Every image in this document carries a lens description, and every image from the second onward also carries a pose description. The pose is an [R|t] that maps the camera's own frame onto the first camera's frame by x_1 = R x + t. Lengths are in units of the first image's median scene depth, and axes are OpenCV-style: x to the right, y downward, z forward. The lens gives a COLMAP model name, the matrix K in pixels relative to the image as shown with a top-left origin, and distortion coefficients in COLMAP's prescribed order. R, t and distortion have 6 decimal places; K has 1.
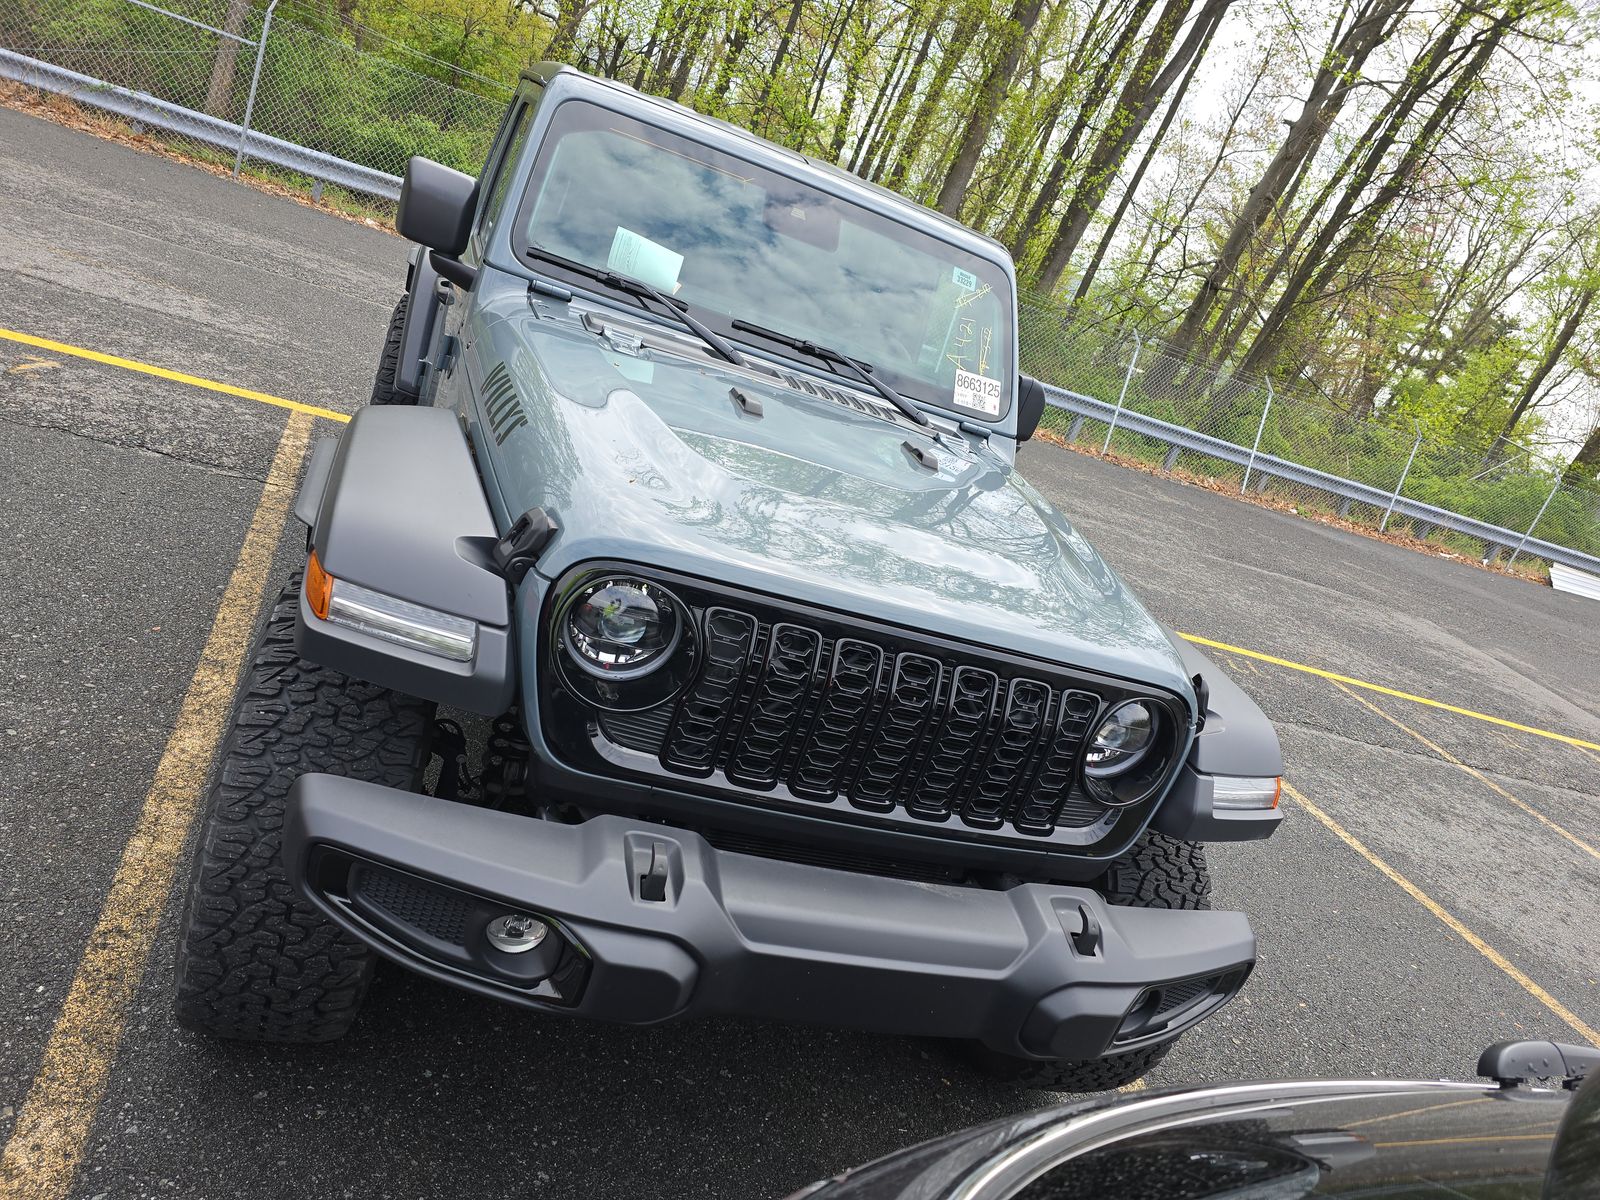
lens RADIAL K [[1074.6, 0, 793.2], [0, 1074.6, 604.3], [0, 0, 1]] dist [0.055450, -0.048627]
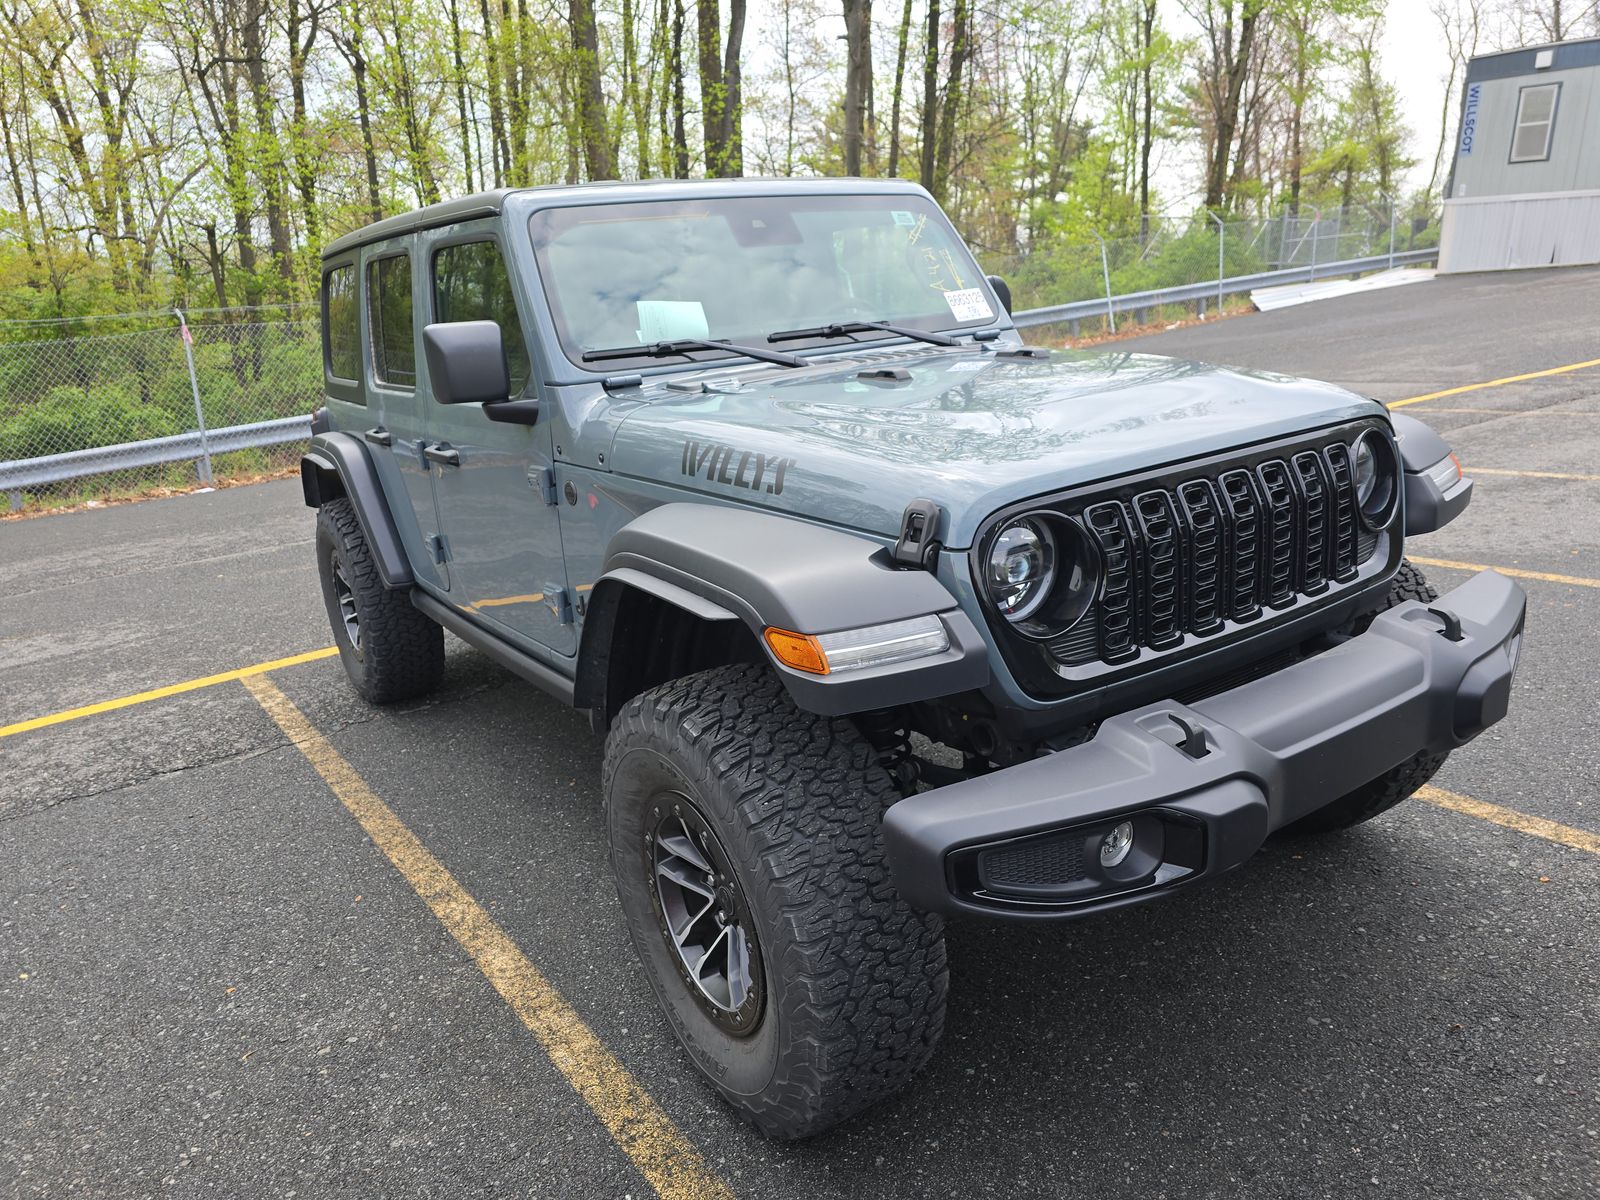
lens RADIAL K [[1074.6, 0, 793.2], [0, 1074.6, 604.3], [0, 0, 1]] dist [0.055450, -0.048627]
pose [[0.863182, -0.477381, 0.164389, -0.321030], [0.480817, 0.876573, 0.020847, -0.044933], [-0.154051, 0.061047, 0.986175, -0.015010]]
